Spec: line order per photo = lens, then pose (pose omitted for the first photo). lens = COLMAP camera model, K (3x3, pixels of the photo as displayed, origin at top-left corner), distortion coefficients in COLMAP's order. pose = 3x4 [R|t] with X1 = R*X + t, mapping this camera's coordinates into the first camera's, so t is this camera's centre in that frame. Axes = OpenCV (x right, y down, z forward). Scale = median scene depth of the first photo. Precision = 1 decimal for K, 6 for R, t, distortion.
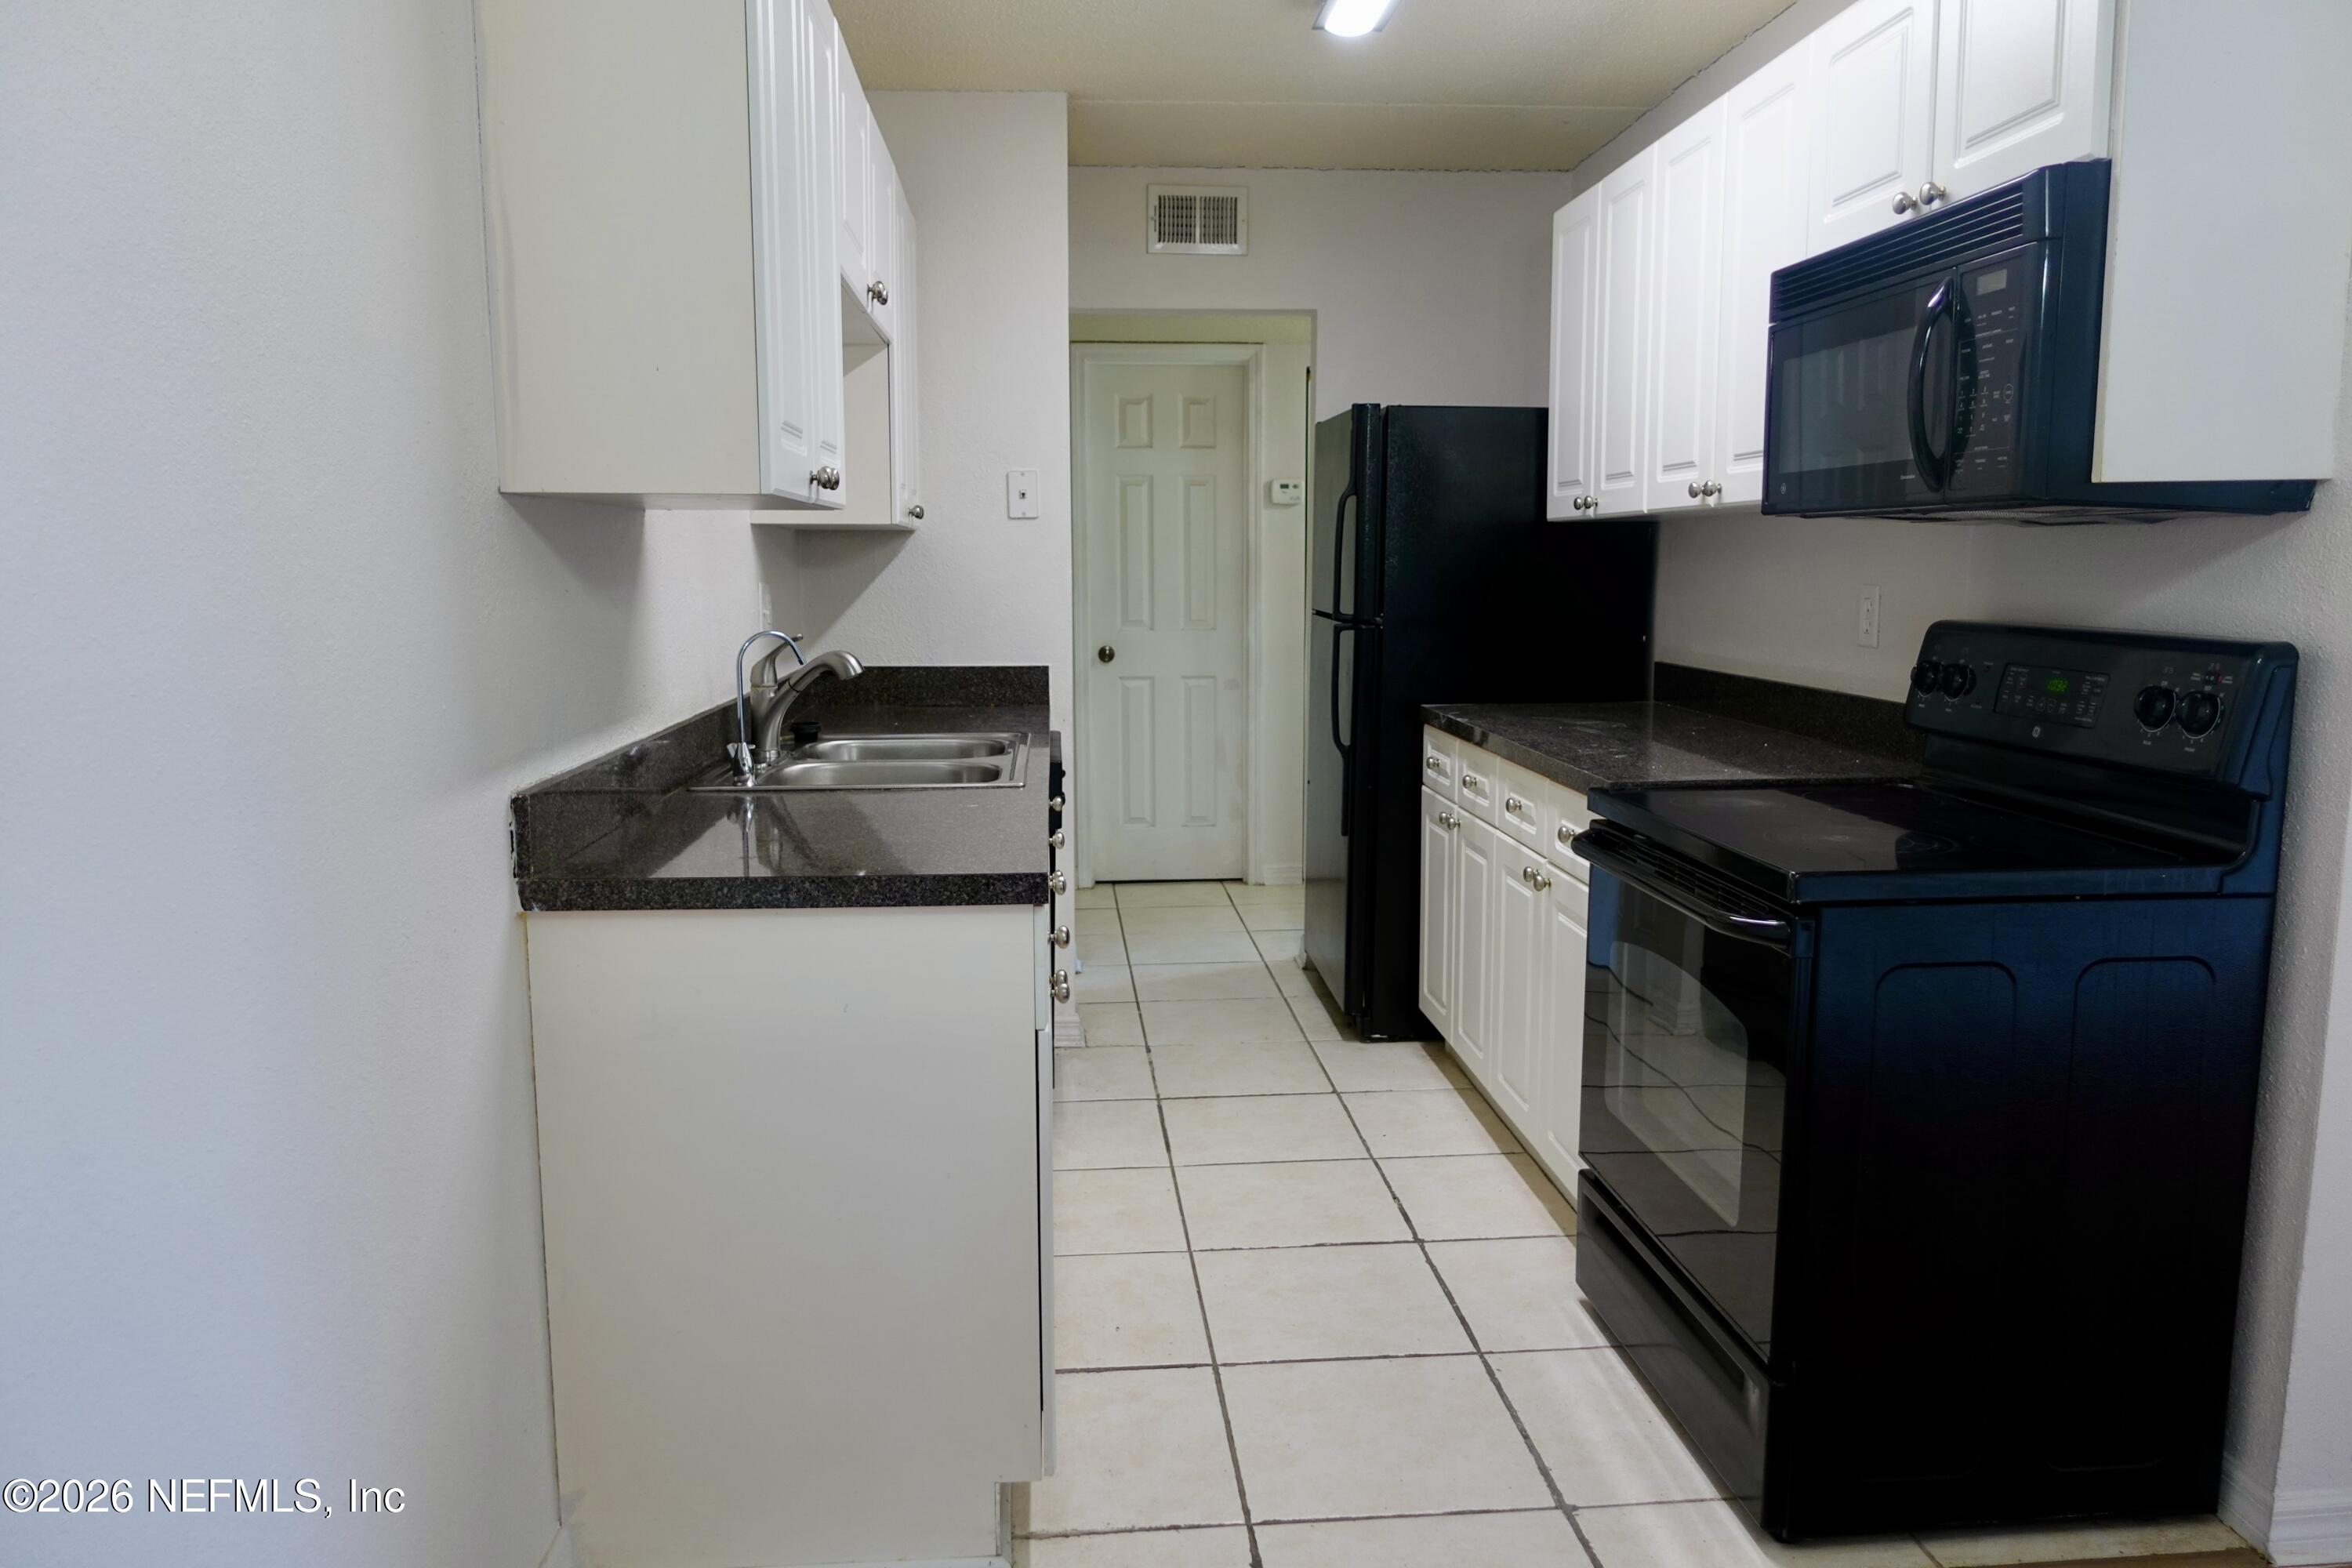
lens RADIAL K [[1615.1, 0, 1176.0], [0, 1615.1, 784.0], [0, 0, 1]] dist [0.000651, -0.000224]
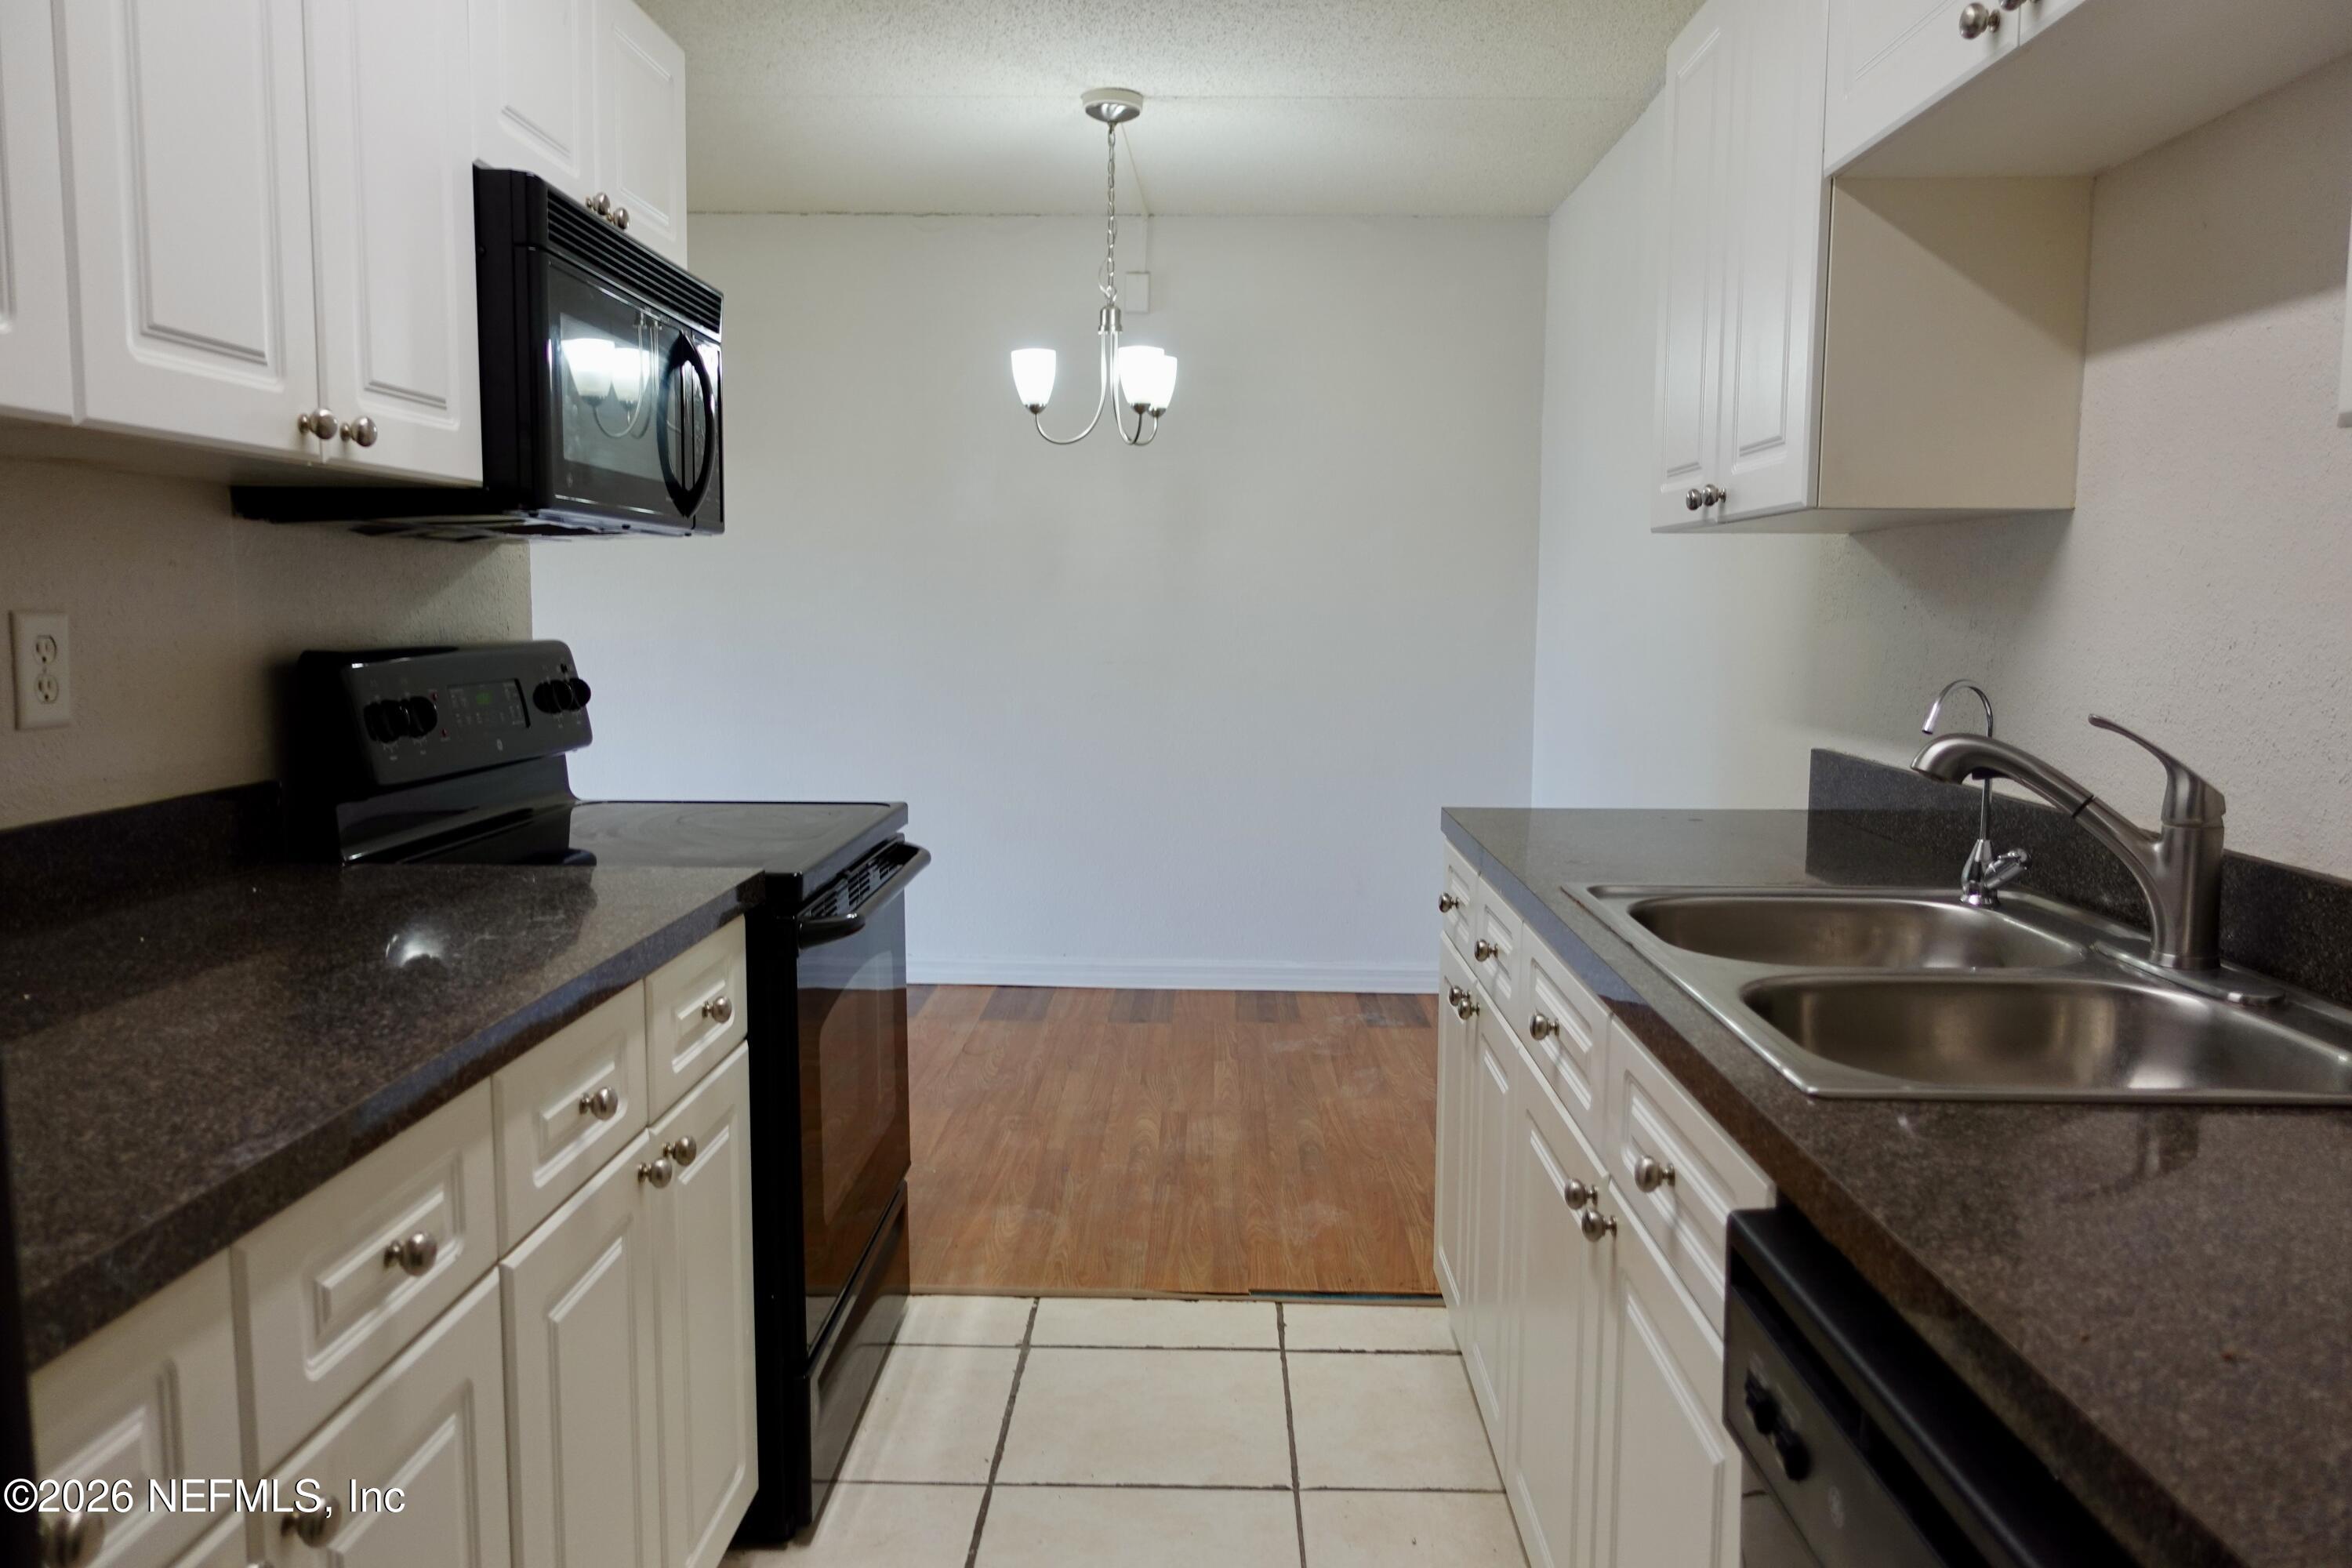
lens RADIAL K [[1586.2, 0, 1176.0], [0, 1586.2, 784.0], [0, 0, 1]] dist [0.124537, 0.000108]
pose [[-0.993999, -0.017386, 0.108000, 0.000306], [0.009915, 0.968907, 0.247226, -0.255956], [-0.108940, 0.246813, -0.962920, 1.939208]]
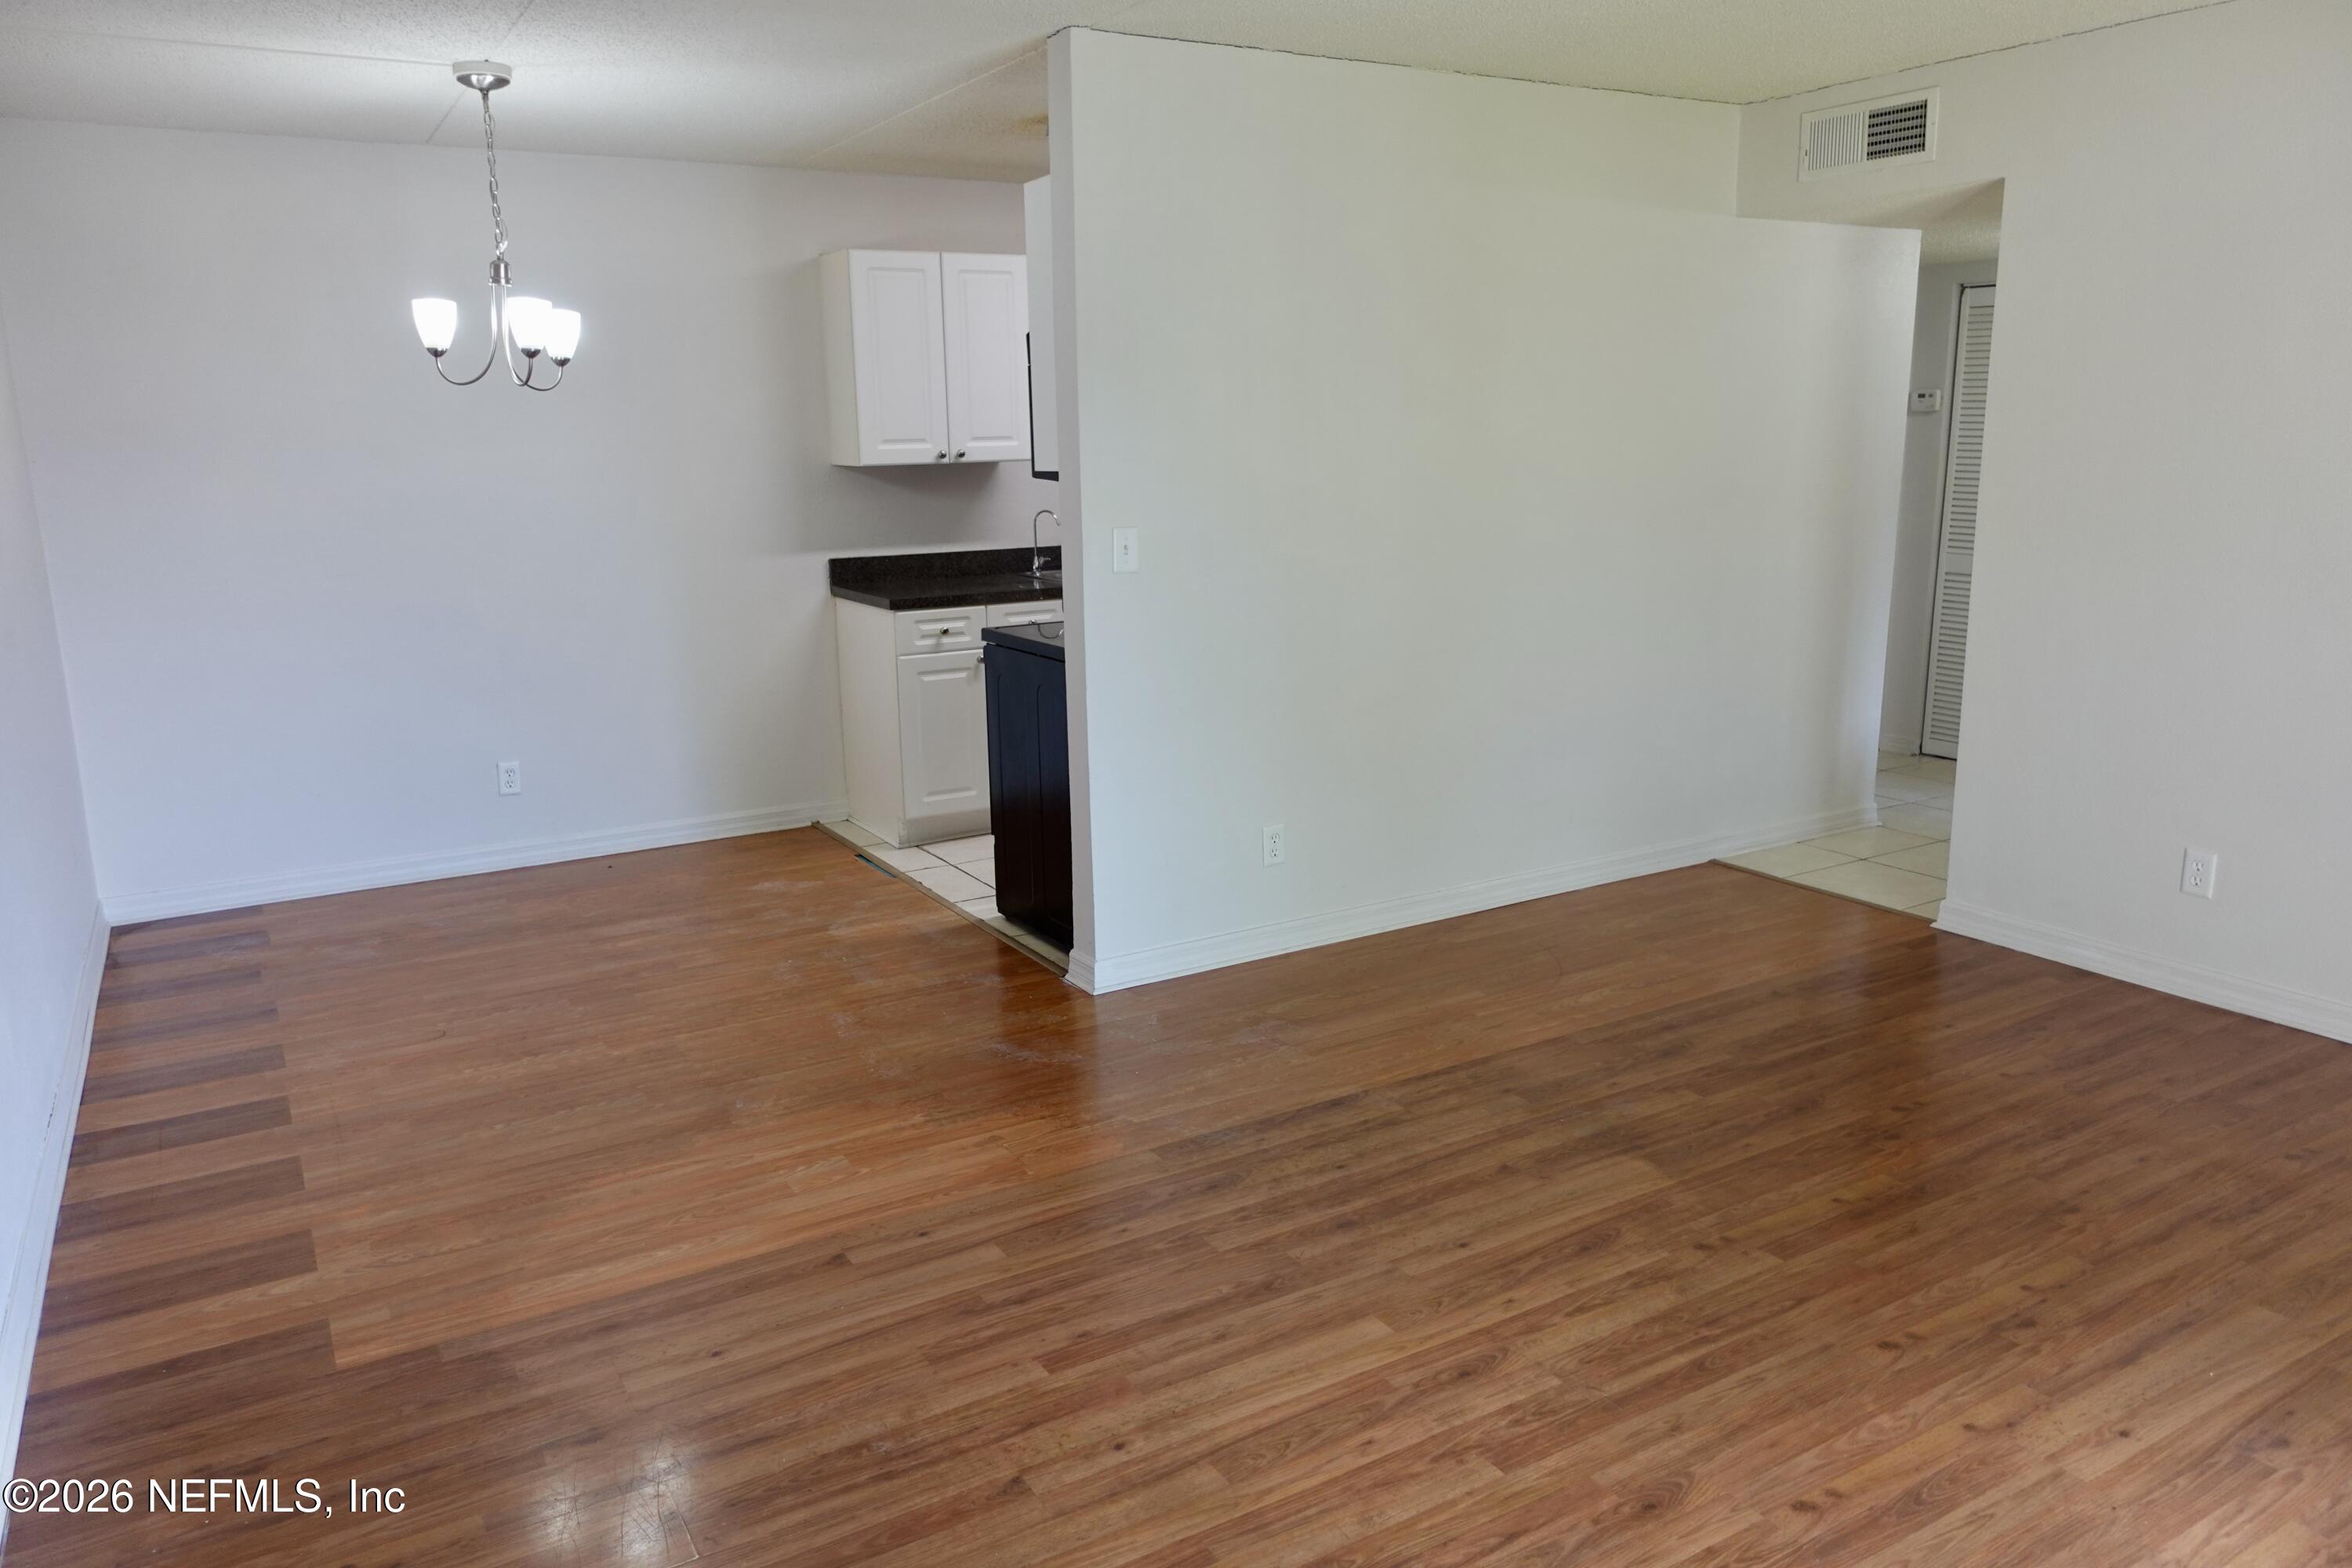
lens RADIAL K [[1615.1, 0, 1176.0], [0, 1615.1, 784.0], [0, 0, 1]] dist [0.000651, -0.000224]
pose [[0.429759, 0.193236, -0.882025, 2.270653], [-0.109612, 0.980773, 0.161462, -0.121702], [0.896266, 0.027290, 0.442677, 0.165292]]
